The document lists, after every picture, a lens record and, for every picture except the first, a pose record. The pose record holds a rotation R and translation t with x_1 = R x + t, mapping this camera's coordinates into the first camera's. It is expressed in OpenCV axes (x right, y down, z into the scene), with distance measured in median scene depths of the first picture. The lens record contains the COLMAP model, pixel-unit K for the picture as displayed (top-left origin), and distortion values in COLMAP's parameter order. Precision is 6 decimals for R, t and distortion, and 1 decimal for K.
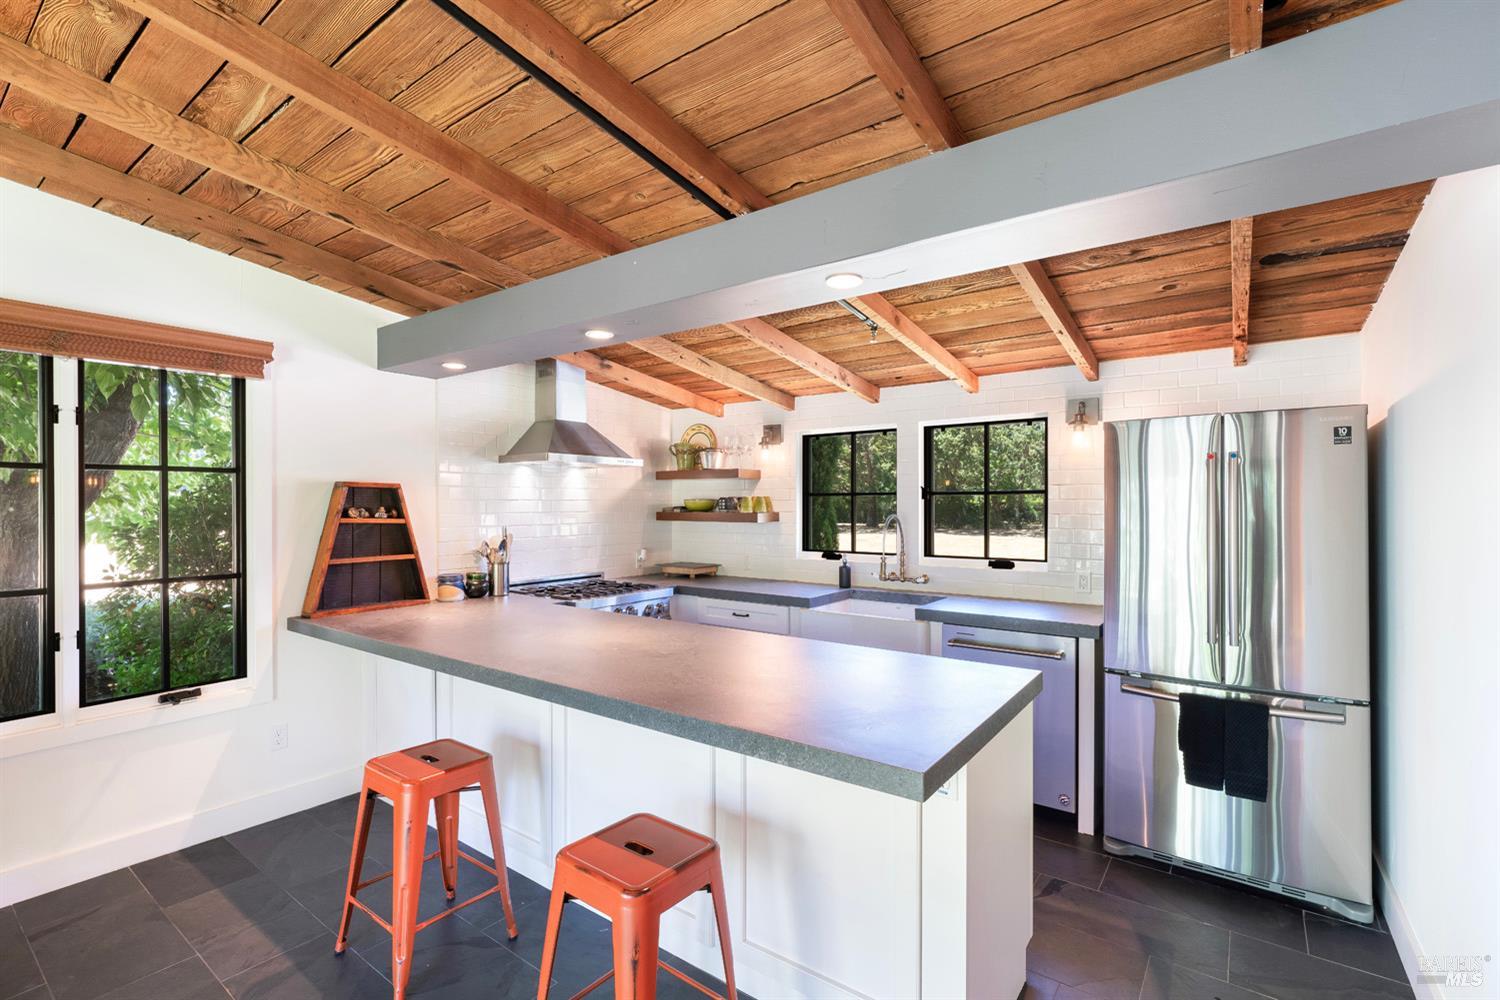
lens RADIAL K [[676.1, 0, 744.9], [0, 676.1, 503.5], [0, 0, 1]] dist [-0.000135, -0.000065]
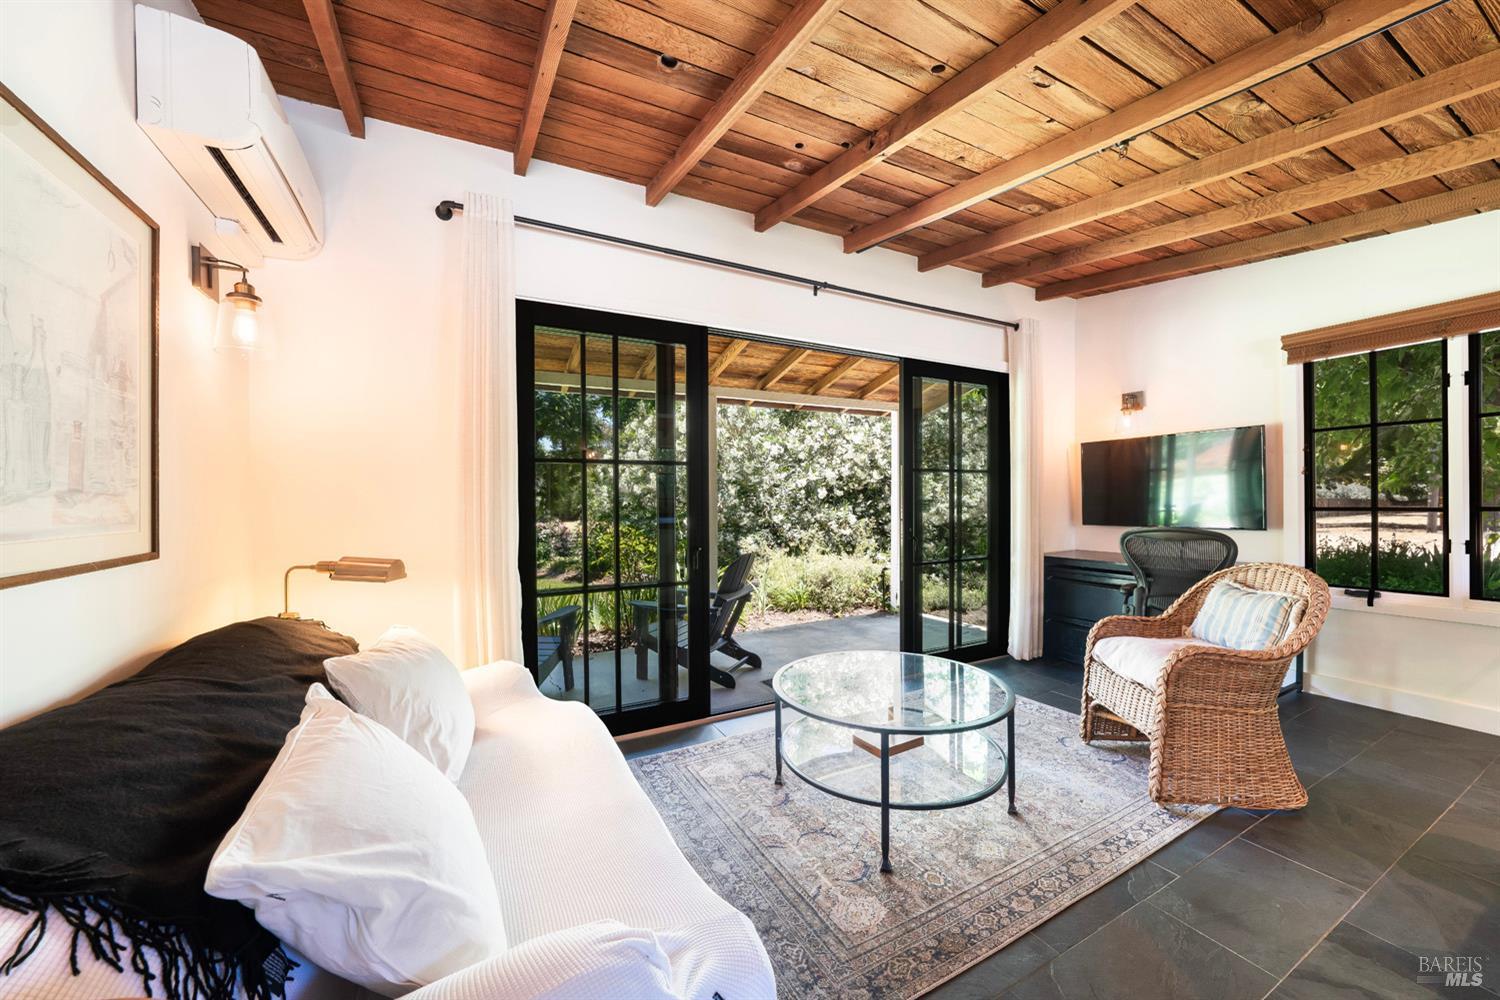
lens RADIAL K [[551.2, 0, 752.8], [0, 551.2, 505.6], [0, 0, 1]] dist [-0.015715, 0.002940]
pose [[-0.426350, 0.014946, -0.904435, 0.427196], [0.018483, 0.999799, 0.007809, 0.063585], [0.904369, -0.013387, -0.426541, 0.133857]]
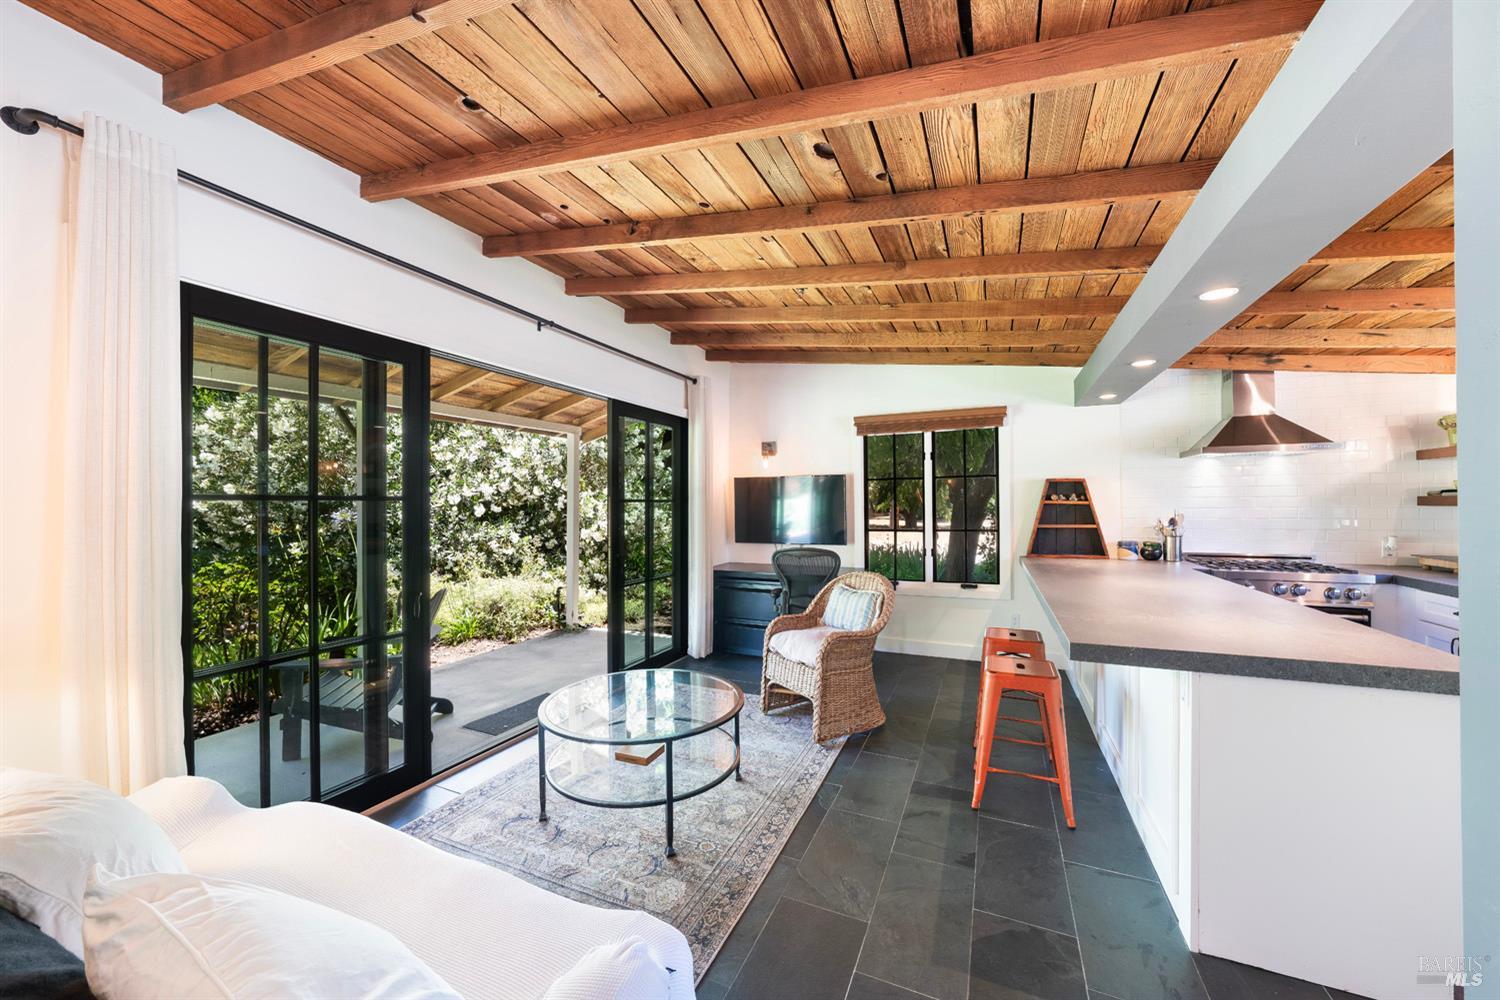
lens RADIAL K [[551.2, 0, 759.8], [0, 551.2, 504.2], [0, 0, 1]] dist [-0.015715, 0.002940]
pose [[0.228996, 0.001248, -0.973427, 0.532359], [0.010048, 0.999943, 0.003645, 0.017262], [0.973376, -0.010616, 0.228970, -0.006127]]
